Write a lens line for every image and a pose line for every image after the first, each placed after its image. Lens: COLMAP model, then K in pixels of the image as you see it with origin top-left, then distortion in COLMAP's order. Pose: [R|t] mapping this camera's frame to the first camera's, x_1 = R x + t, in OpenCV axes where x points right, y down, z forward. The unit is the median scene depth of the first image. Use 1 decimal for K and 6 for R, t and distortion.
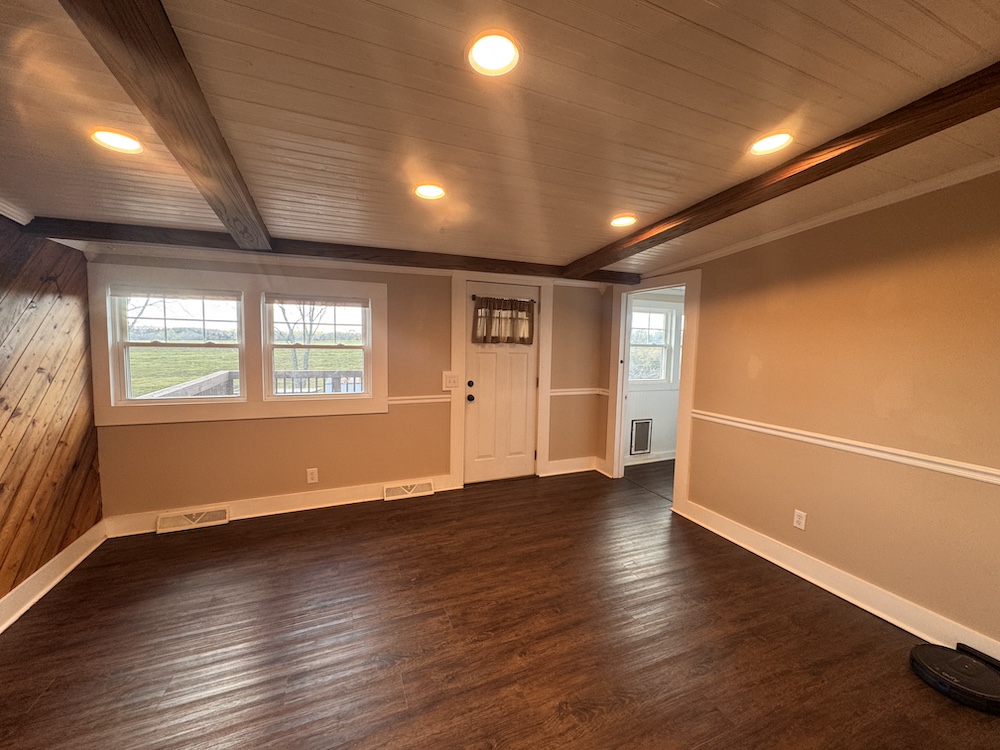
lens RADIAL K [[399.9, 0, 499.3], [0, 399.9, 374.9], [0, 0, 1]] dist [-0.009408, -0.000041]
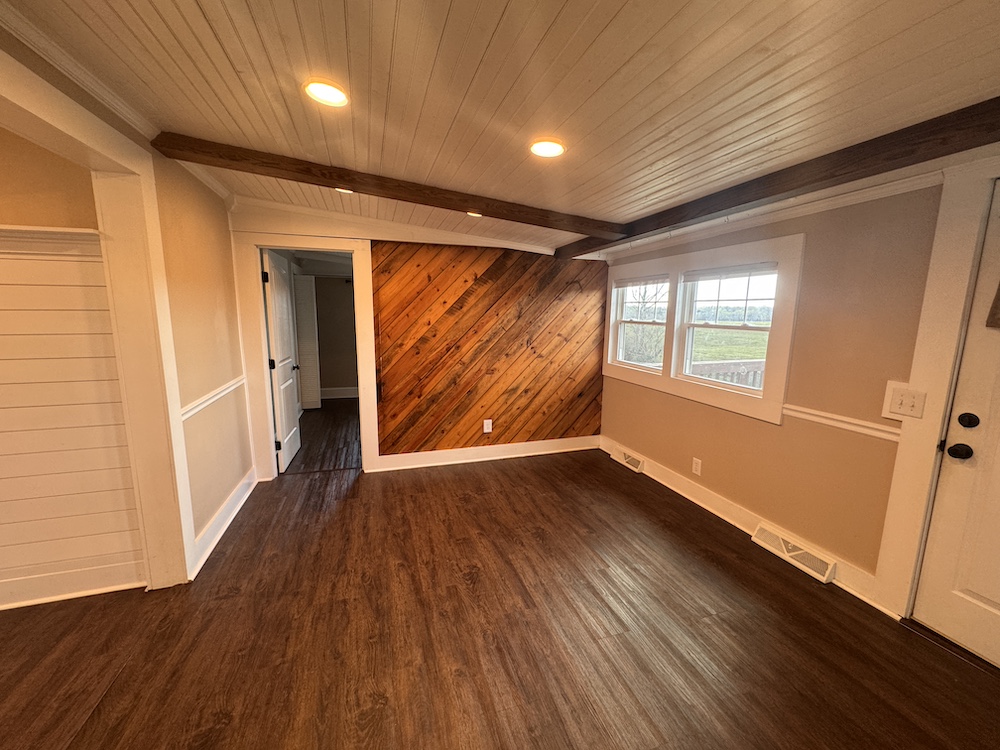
lens RADIAL K [[399.9, 0, 500.5], [0, 399.9, 375.8], [0, 0, 1]] dist [-0.009408, -0.000041]
pose [[-0.088604, 0.140875, -0.986055, 0.599652], [-0.092082, 0.984550, 0.148934, -0.066108], [0.991802, 0.103994, -0.074263, 0.784899]]
